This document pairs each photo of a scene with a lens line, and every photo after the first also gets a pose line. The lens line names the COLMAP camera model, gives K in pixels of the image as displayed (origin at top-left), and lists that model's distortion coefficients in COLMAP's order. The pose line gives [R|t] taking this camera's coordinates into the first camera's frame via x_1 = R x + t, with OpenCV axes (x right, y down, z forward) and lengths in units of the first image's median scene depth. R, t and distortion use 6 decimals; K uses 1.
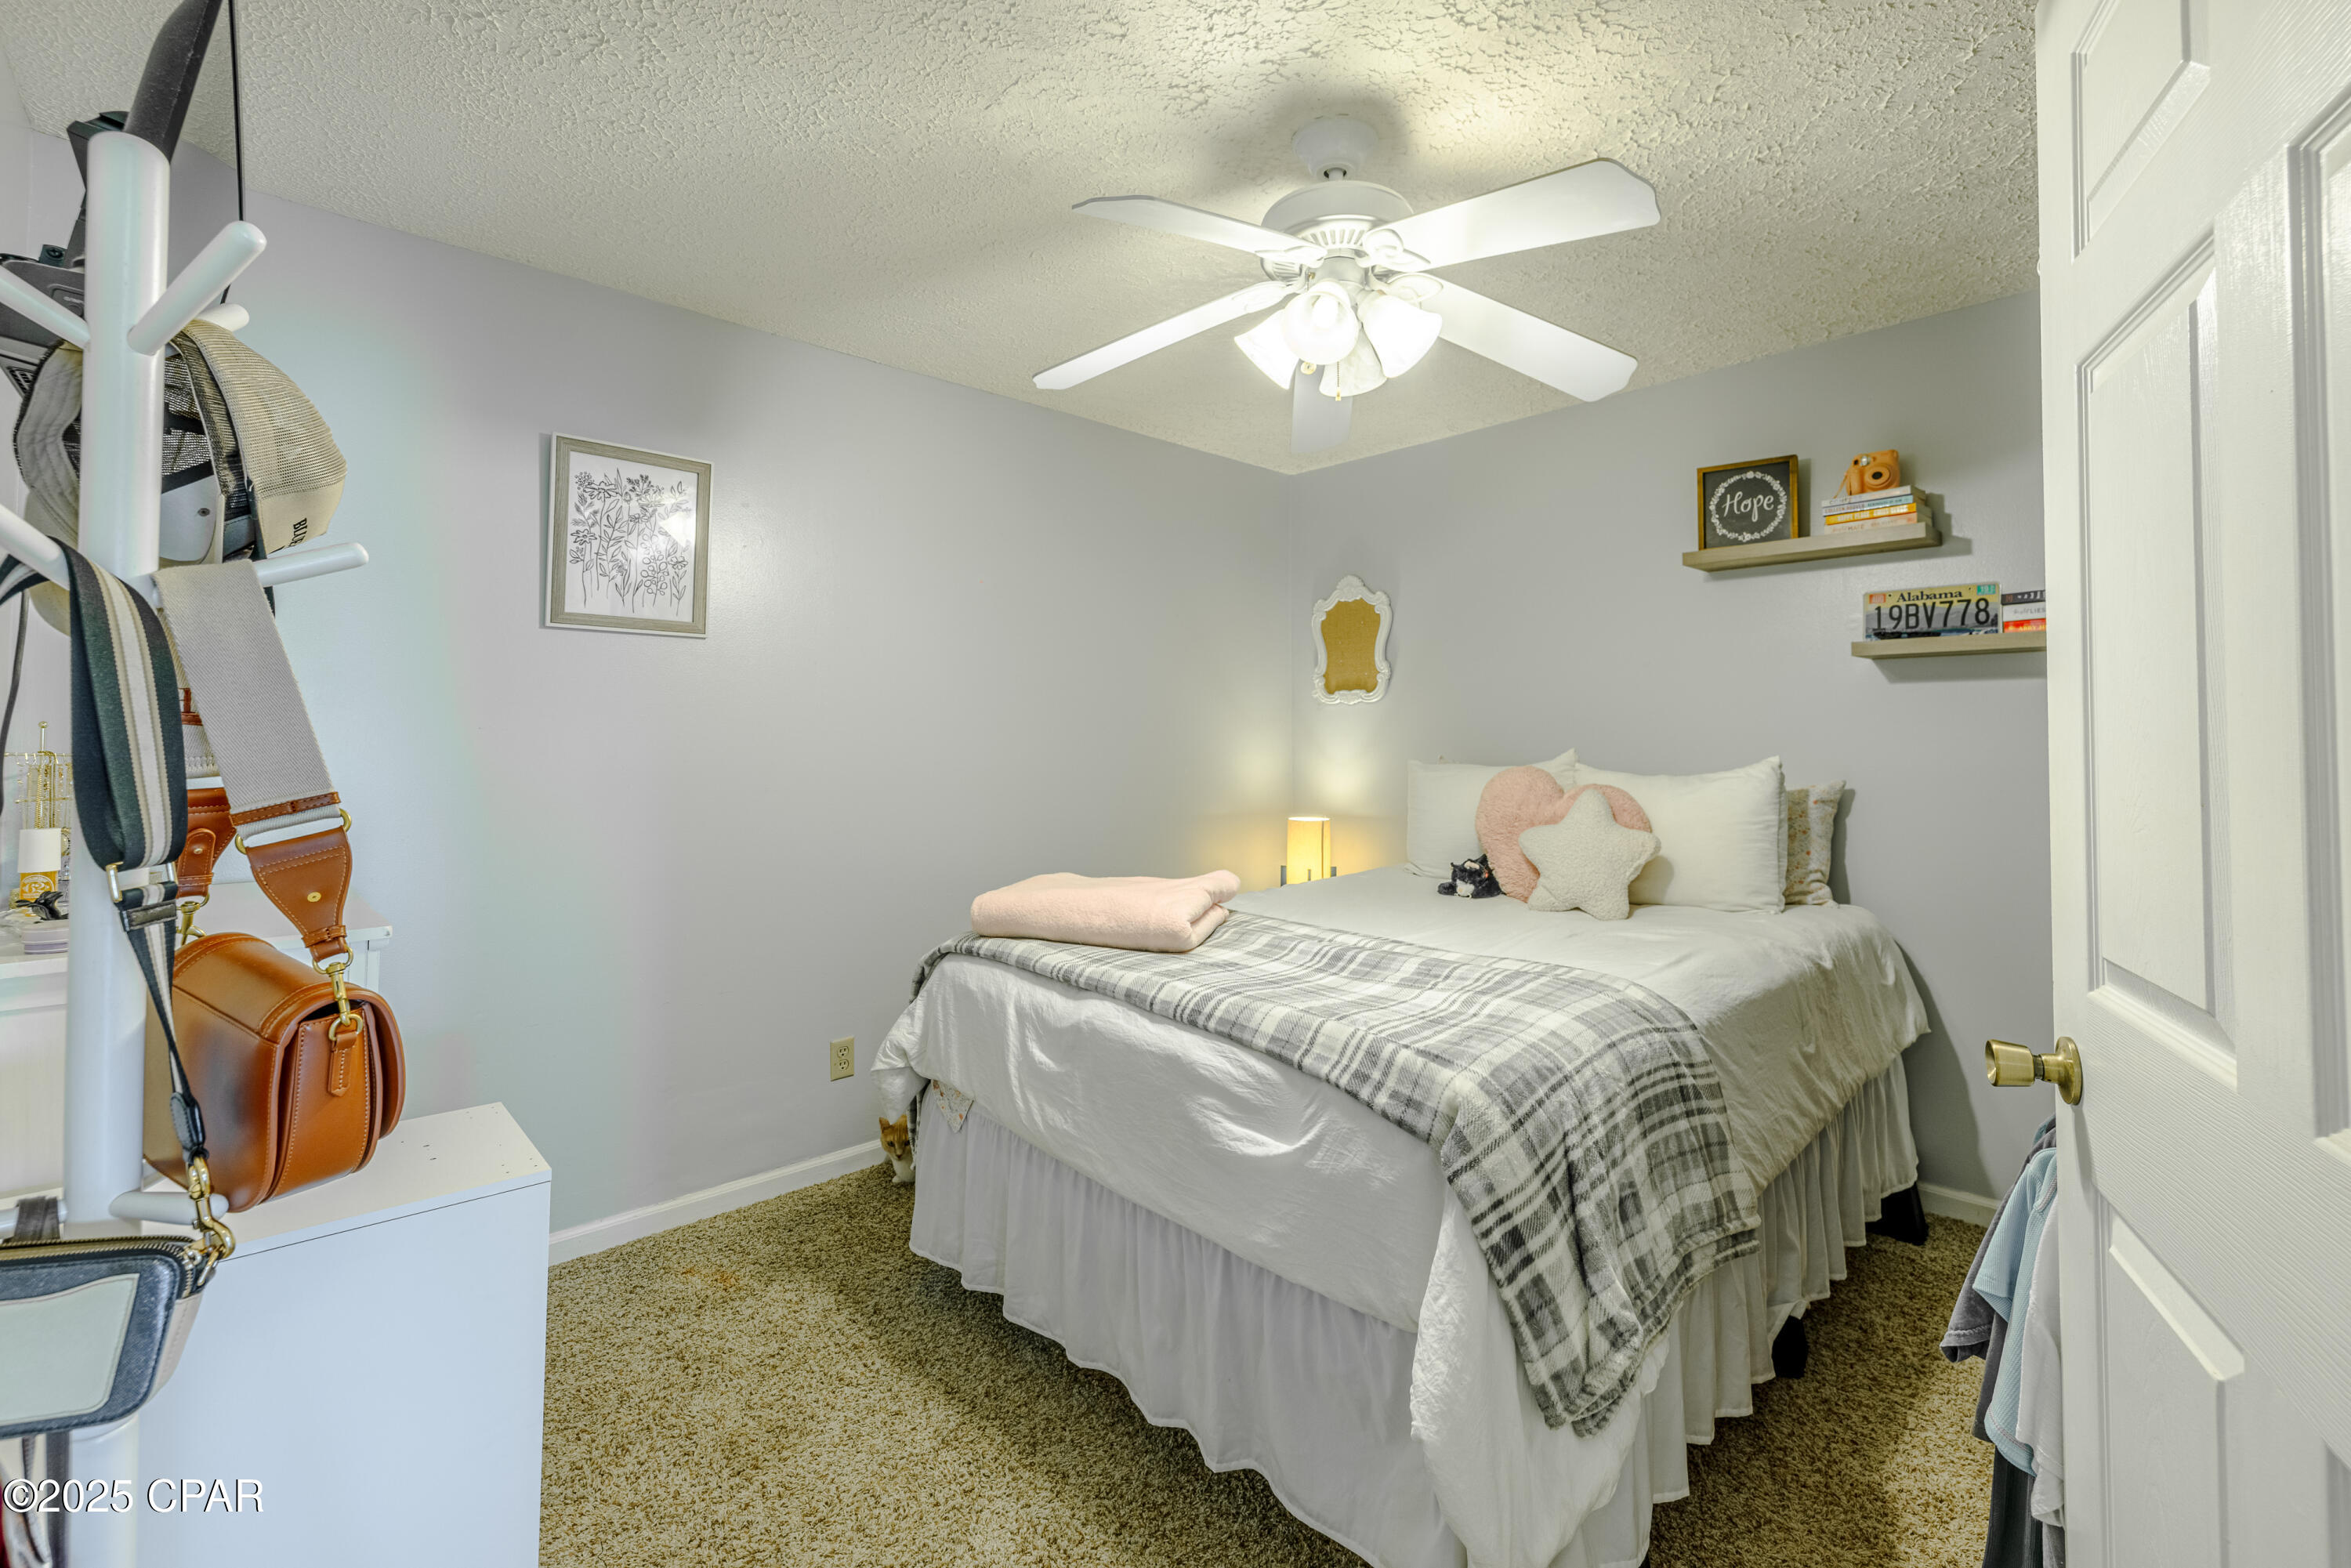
lens RADIAL K [[975.7, 0, 1184.6], [0, 975.7, 708.2], [0, 0, 1]] dist [0.001115, -0.000323]
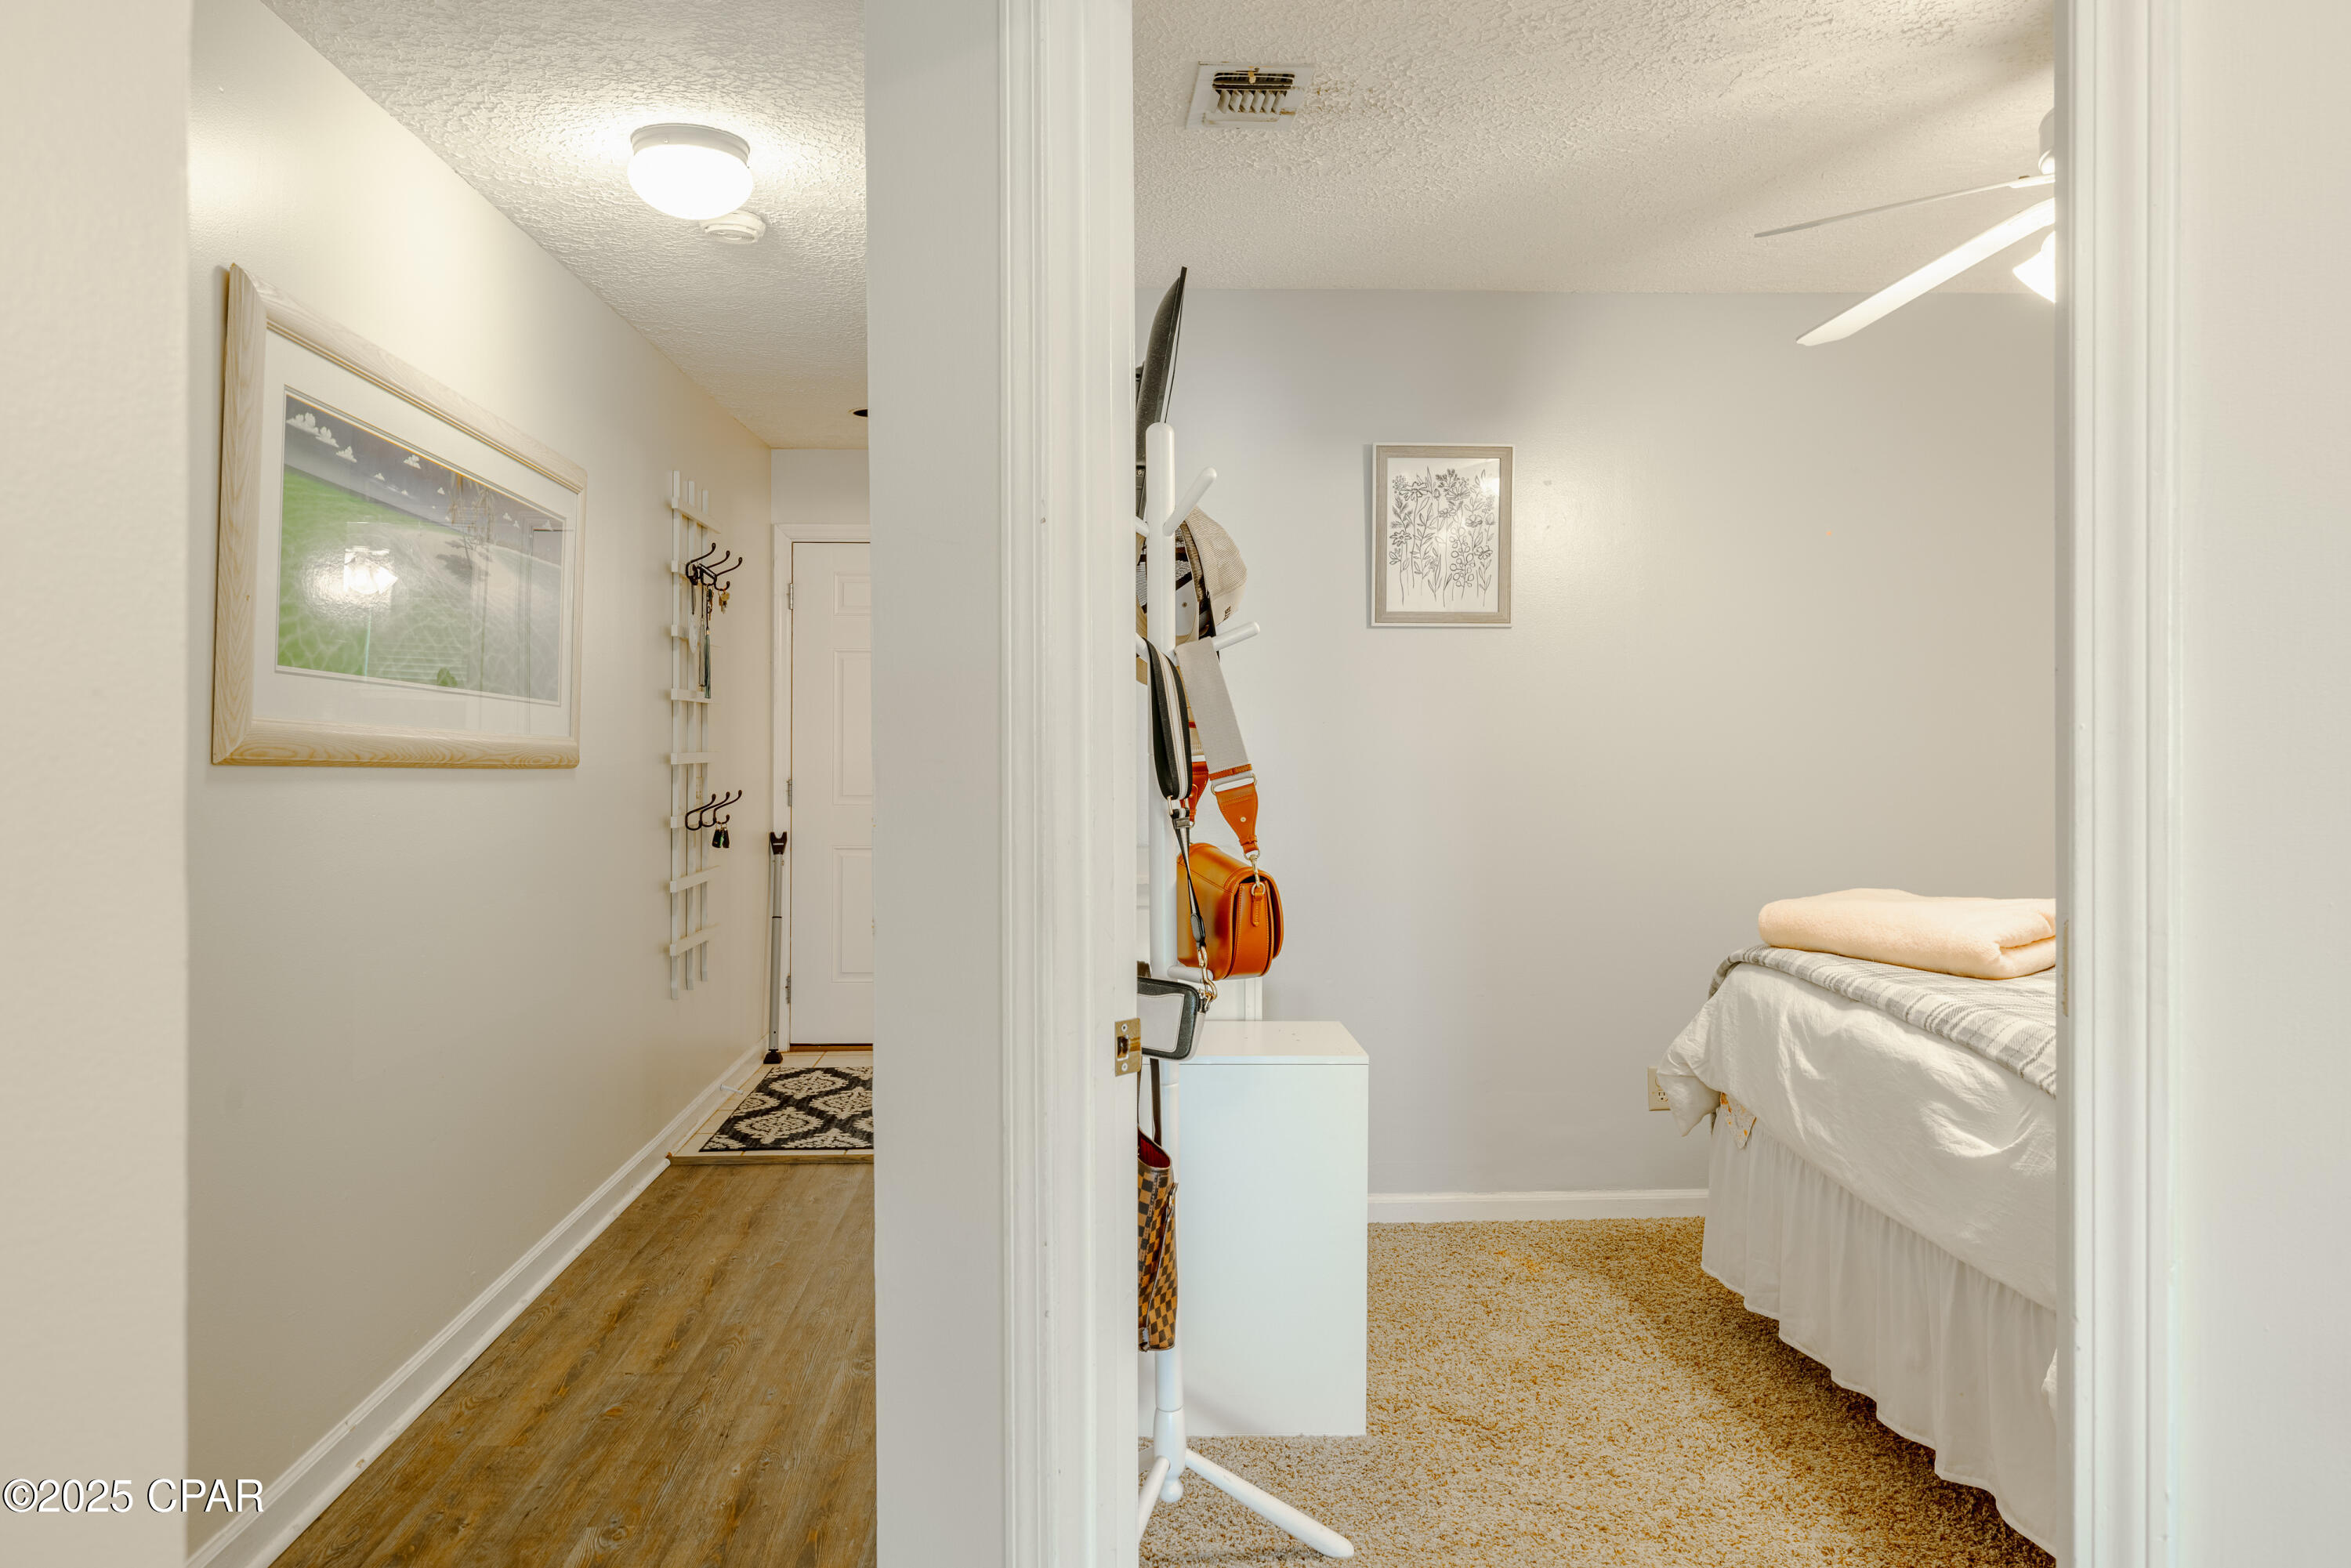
lens RADIAL K [[1912.3, 0, 1175.5], [0, 1912.3, 784.0], [0, 0, 1]] dist [0.000306, 0.000510]
pose [[0.756305, 0.014947, -0.654049, 0.654920], [0.025608, 0.998296, 0.052426, -0.032328], [0.653718, -0.056399, 0.754634, -0.860436]]
